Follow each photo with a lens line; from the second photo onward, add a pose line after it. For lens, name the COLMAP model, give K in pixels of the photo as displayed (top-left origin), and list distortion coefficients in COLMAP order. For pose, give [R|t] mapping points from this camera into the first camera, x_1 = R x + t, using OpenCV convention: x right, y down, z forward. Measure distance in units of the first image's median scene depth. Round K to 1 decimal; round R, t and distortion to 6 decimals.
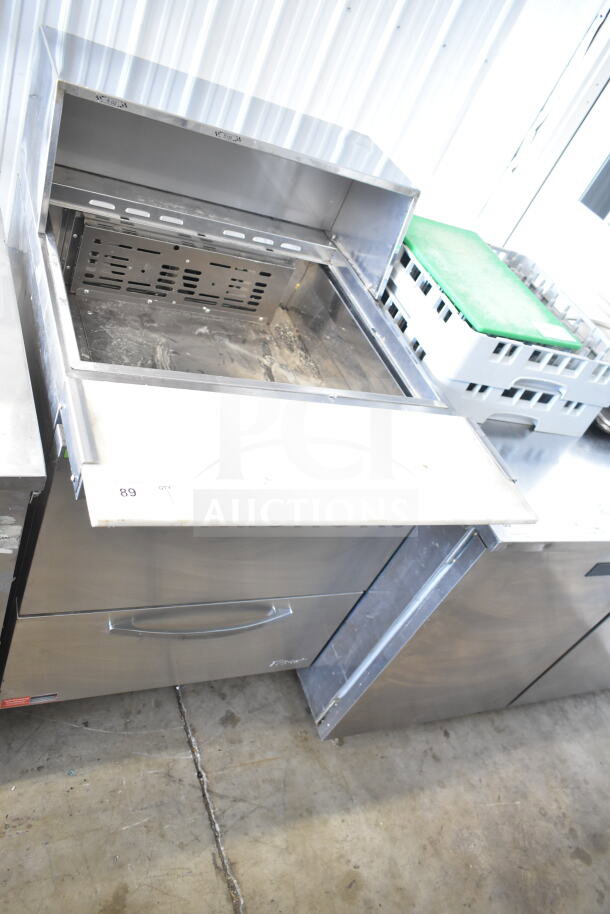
lens RADIAL K [[704.7, 0, 307.3], [0, 704.7, 459.9], [0, 0, 1]] dist [-0.012288, 0.007884]
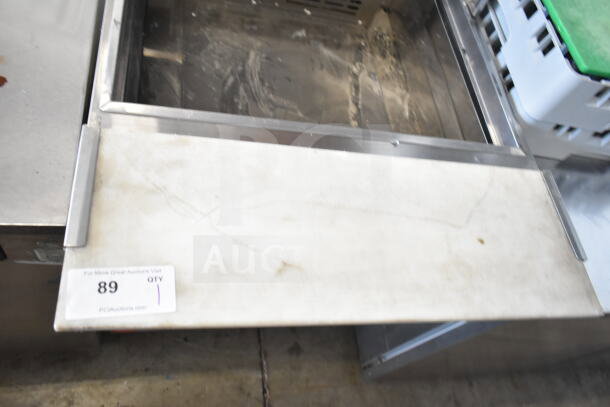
lens RADIAL K [[470.3, 0, 301.5], [0, 470.3, 205.9], [0, 0, 1]] dist [-0.012288, 0.007884]
pose [[0.964612, 0.154959, -0.213335, 0.046818], [-0.097575, 0.961431, 0.257158, -0.117406], [0.244956, -0.227241, 0.942527, 0.270969]]
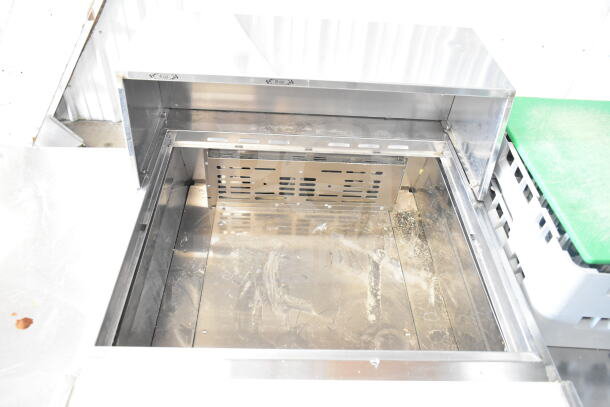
lens RADIAL K [[470.3, 0, 302.8], [0, 470.3, 200.9], [0, 0, 1]] dist [-0.012288, 0.007884]
pose [[0.891433, -0.024825, -0.452472, 0.169263], [0.010242, 0.999347, -0.034652, -0.203641], [0.453036, 0.026256, 0.891105, 0.318776]]
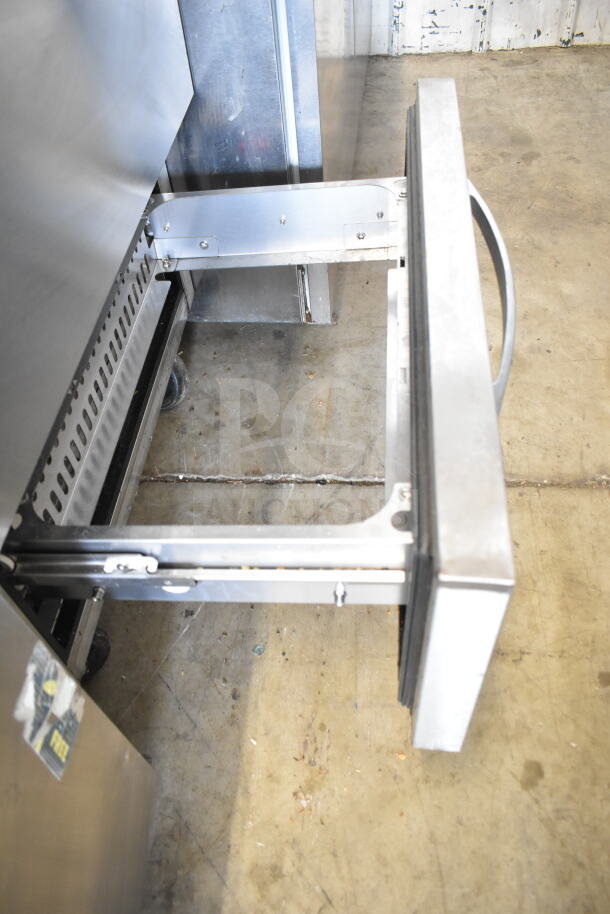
lens RADIAL K [[704.7, 0, 303.9], [0, 704.7, 456.7], [0, 0, 1]] dist [-0.012288, 0.007884]
pose [[0.394047, -0.897330, 0.198811, -0.273713], [0.756693, 0.439519, 0.483983, 0.098385], [-0.521673, -0.040273, 0.852194, 0.436164]]
